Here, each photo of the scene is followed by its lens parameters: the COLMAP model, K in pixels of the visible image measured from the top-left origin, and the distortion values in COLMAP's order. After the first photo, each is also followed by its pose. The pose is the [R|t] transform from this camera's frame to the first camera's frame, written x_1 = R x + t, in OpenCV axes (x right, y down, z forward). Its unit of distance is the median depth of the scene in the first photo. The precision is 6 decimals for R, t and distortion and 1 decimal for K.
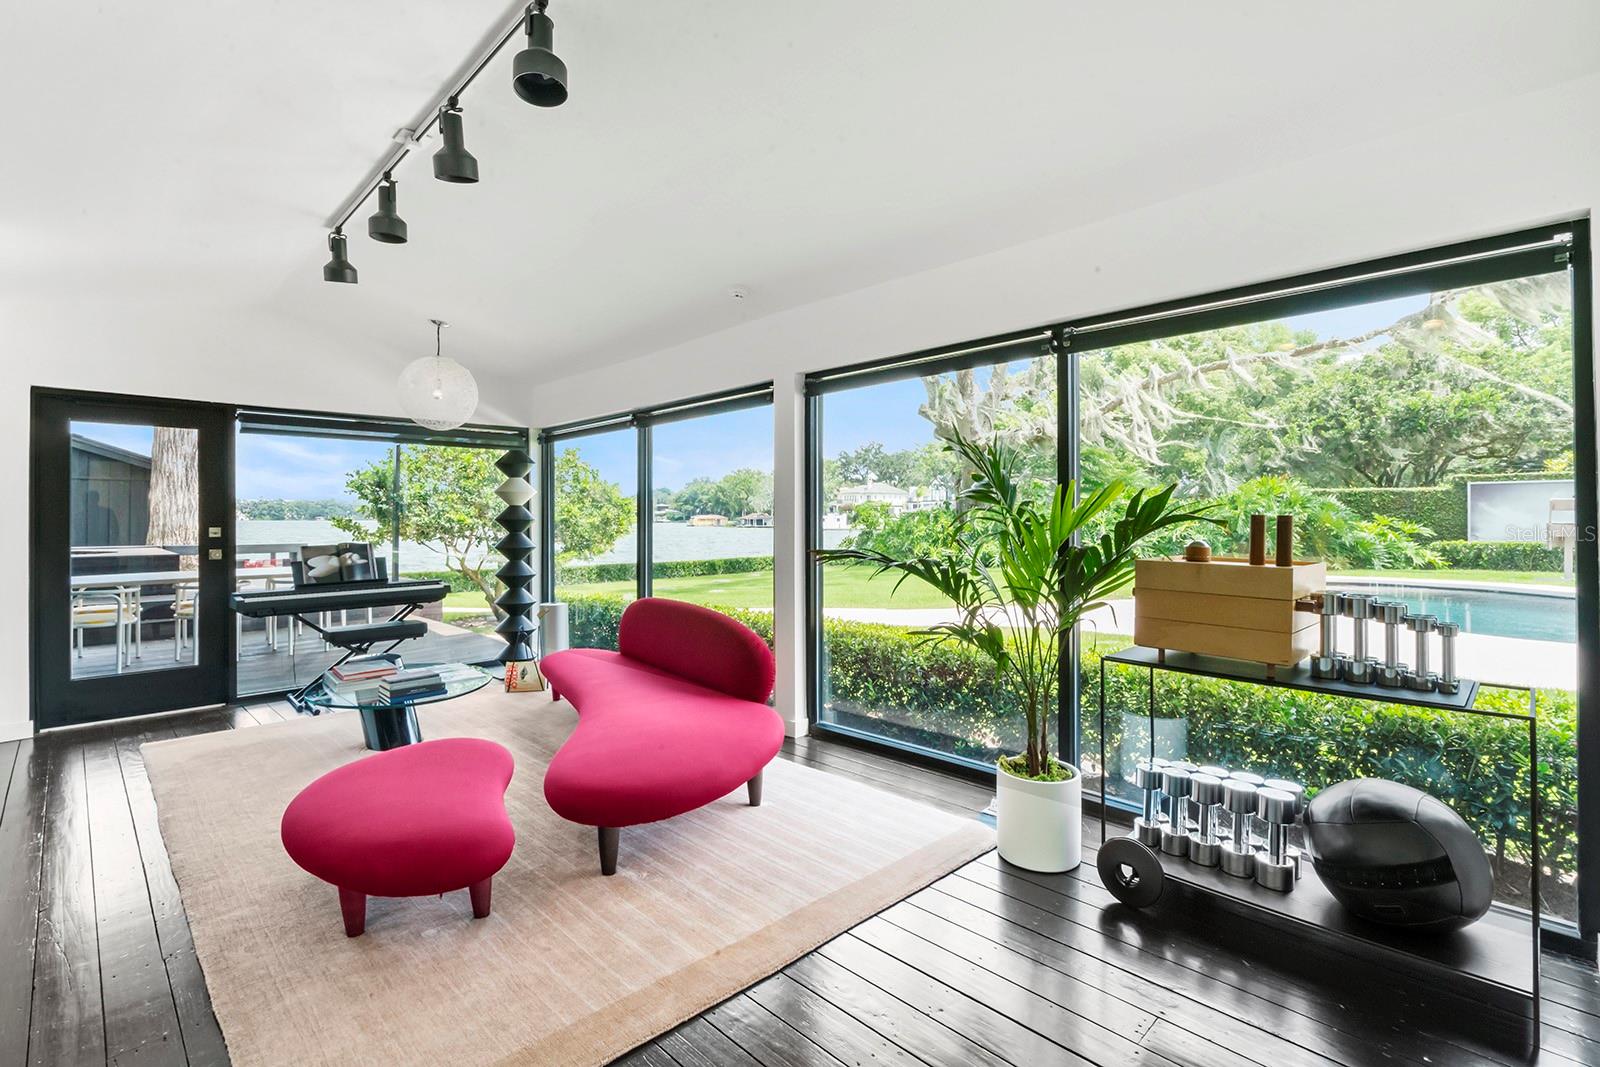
lens RADIAL K [[735.4, 0, 776.4], [0, 735.4, 514.9], [0, 0, 1]] dist [-0.001304, 0.000763]
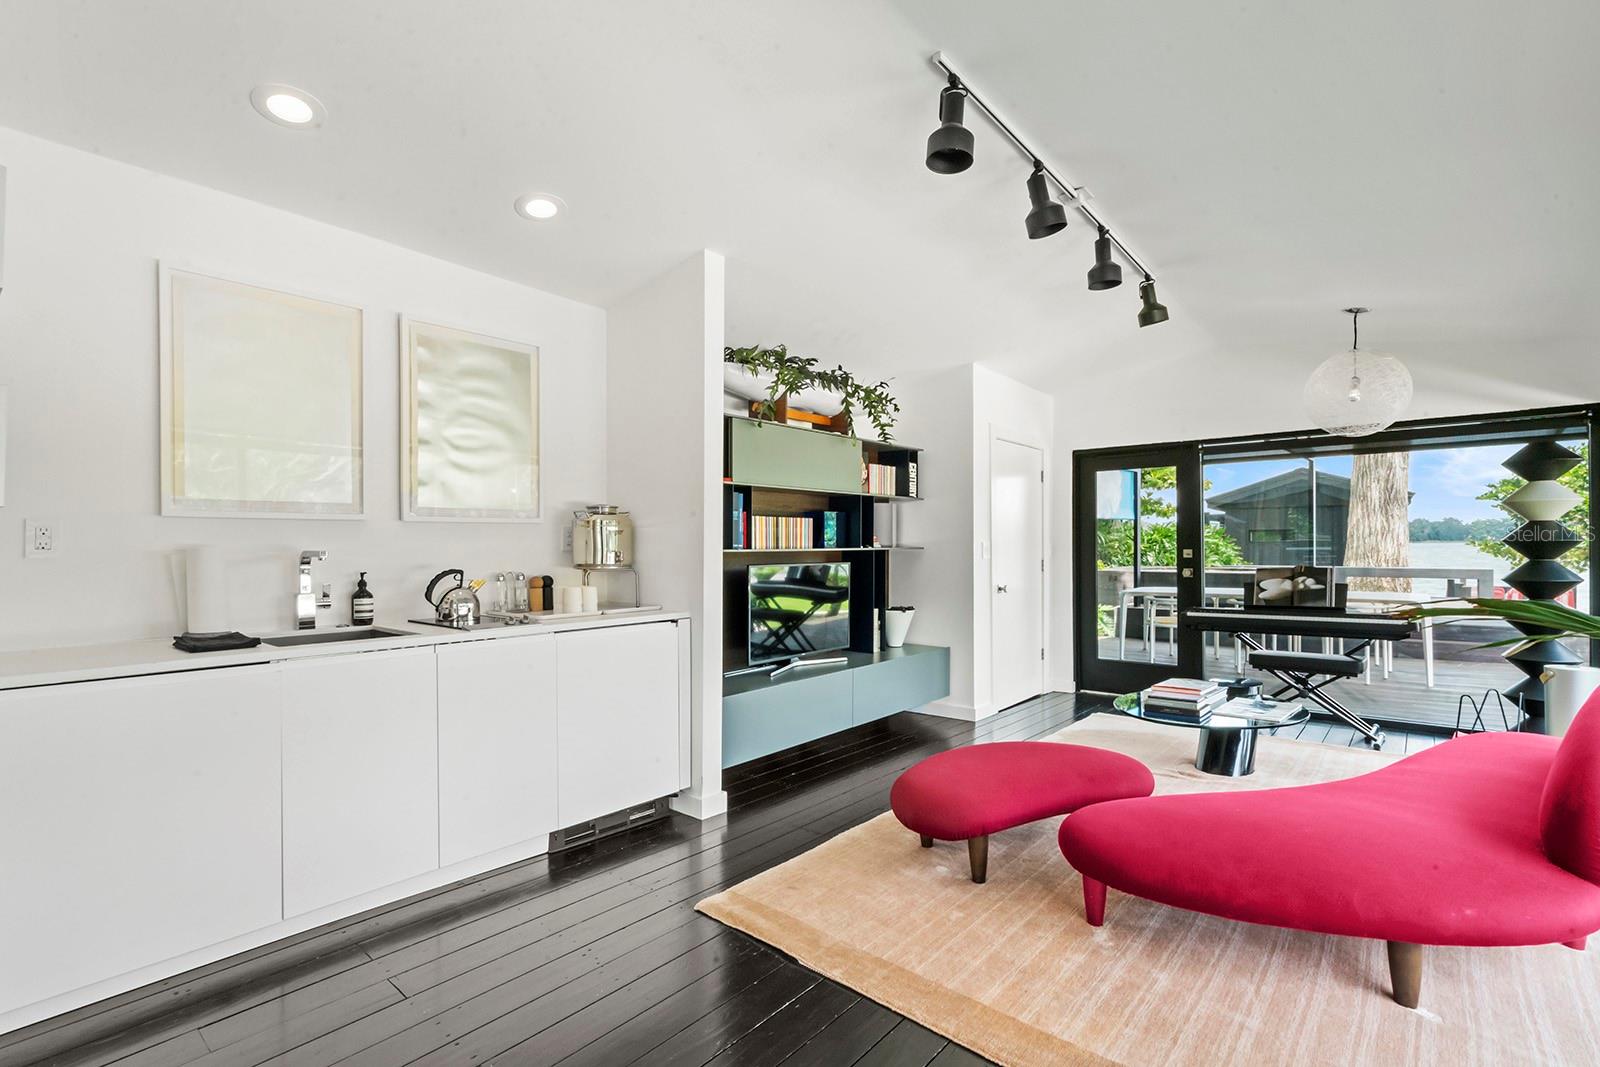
lens RADIAL K [[741.7, 0, 803.7], [0, 741.7, 550.9], [0, 0, 1]] dist [0.000110, 0.000043]
pose [[0.112887, 0.008159, -0.993574, 0.323232], [0.010557, 0.999900, 0.009411, 0.002248], [0.993552, -0.011552, 0.112790, 0.263859]]
